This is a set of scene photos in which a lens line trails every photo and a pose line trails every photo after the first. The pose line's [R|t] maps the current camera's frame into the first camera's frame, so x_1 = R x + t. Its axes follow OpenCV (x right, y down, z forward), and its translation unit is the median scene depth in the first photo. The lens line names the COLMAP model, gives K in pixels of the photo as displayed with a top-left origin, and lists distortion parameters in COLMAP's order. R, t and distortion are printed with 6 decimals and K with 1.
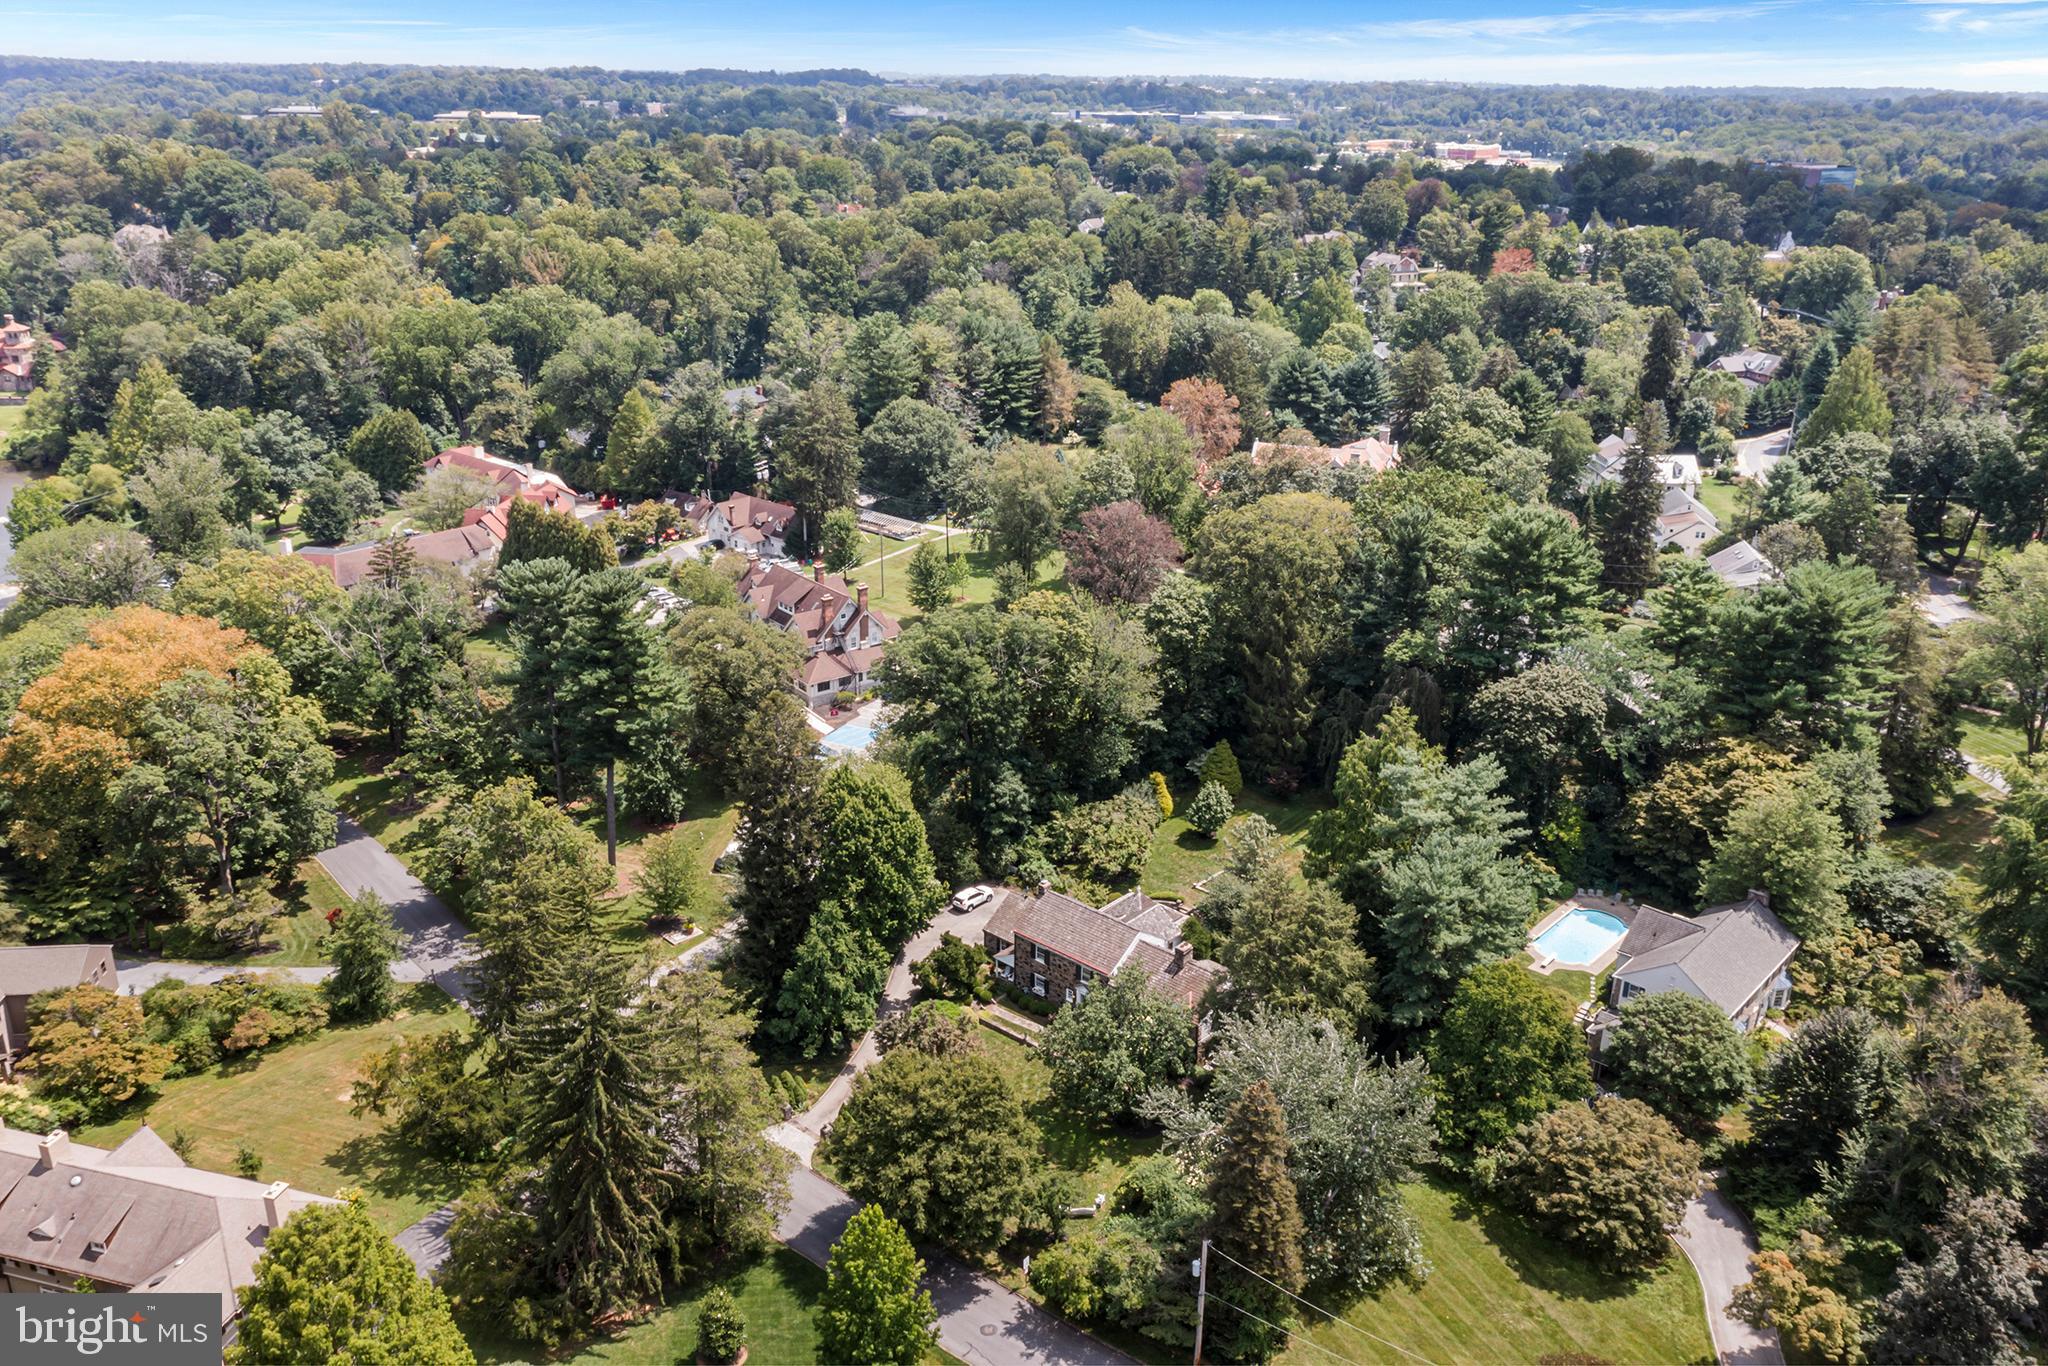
lens RADIAL K [[1631.8, 0, 1024.0], [0, 1631.8, 683.0], [0, 0, 1]] dist [0.004317, 0.004359]
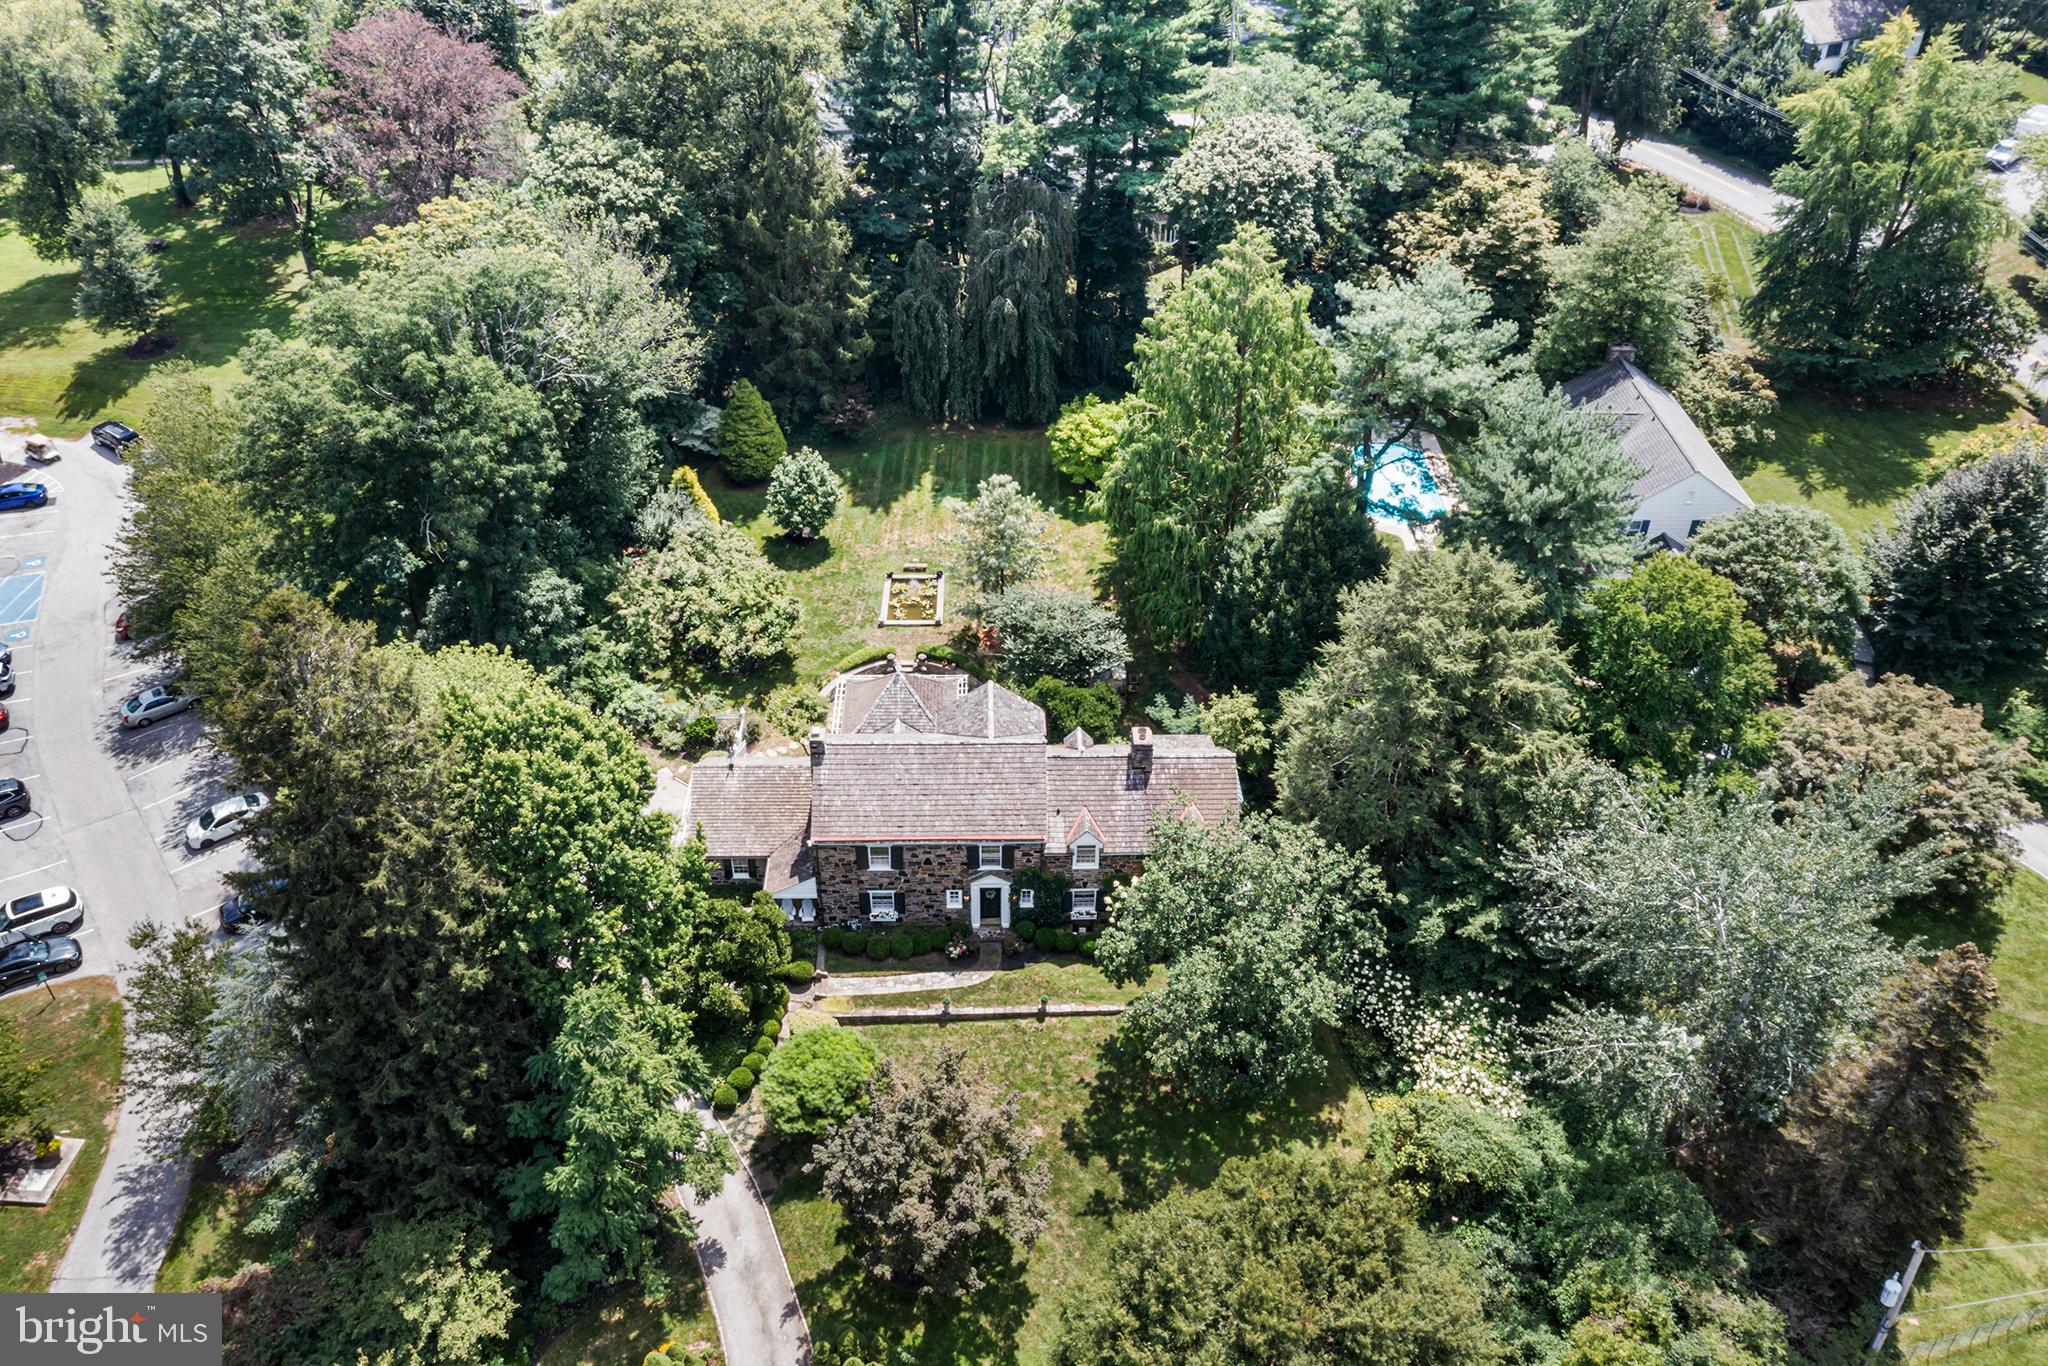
lens RADIAL K [[1631.8, 0, 1024.0], [0, 1631.8, 683.0], [0, 0, 1]] dist [0.004317, 0.004359]
pose [[0.734730, -0.411916, 0.538978, -0.197550], [0.252085, 0.903426, 0.346806, -0.053929], [-0.629781, -0.118941, 0.767612, 0.503041]]
